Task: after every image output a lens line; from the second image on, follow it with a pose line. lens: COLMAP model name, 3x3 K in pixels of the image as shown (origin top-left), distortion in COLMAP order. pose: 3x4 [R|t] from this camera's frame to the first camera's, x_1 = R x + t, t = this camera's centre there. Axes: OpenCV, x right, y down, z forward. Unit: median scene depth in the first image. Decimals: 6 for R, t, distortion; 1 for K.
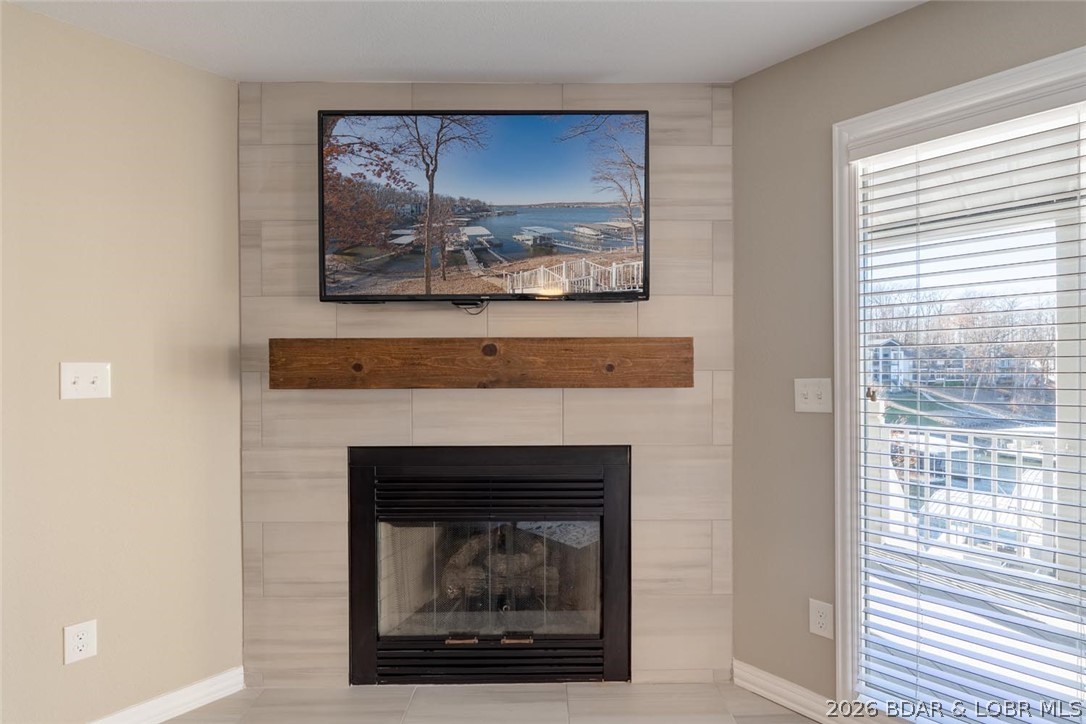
lens RADIAL K [[507.7, 0, 598.0], [0, 507.7, 367.4], [0, 0, 1]] dist [-0.001235, -0.000208]
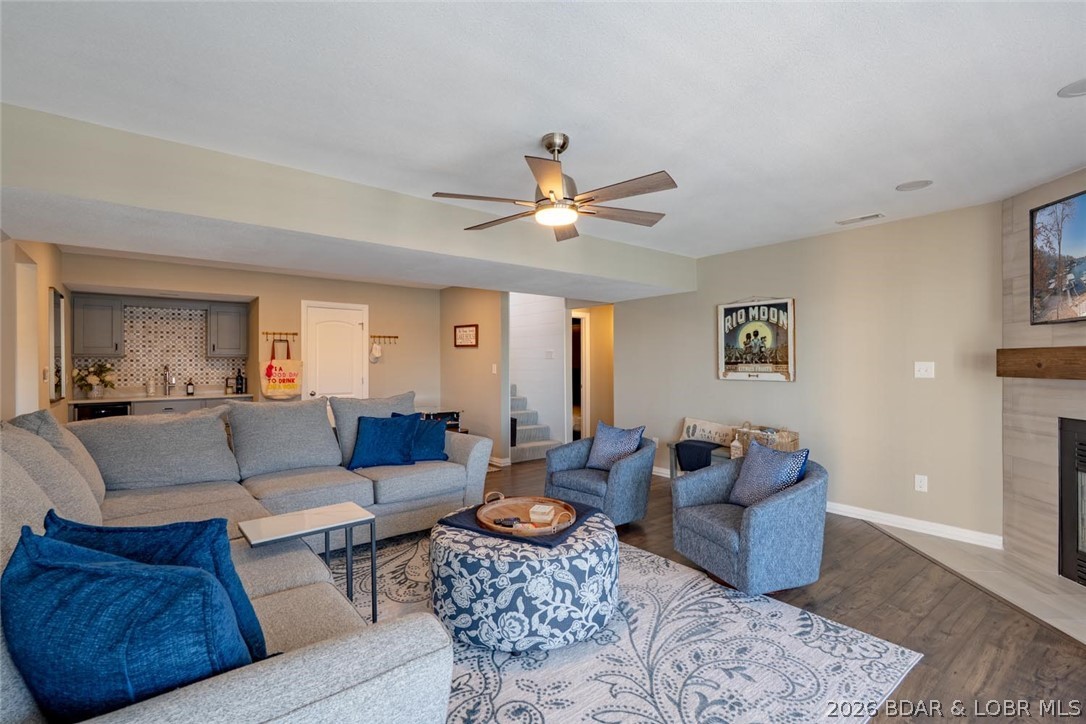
lens RADIAL K [[485.7, 0, 545.5], [0, 485.7, 363.8], [0, 0, 1]] dist [-0.001885, 0.000163]
pose [[-0.126365, 0.007657, -0.991954, 1.145002], [-0.000075, 0.999970, 0.007728, -0.014880], [0.991984, 0.001051, -0.126360, -0.343981]]
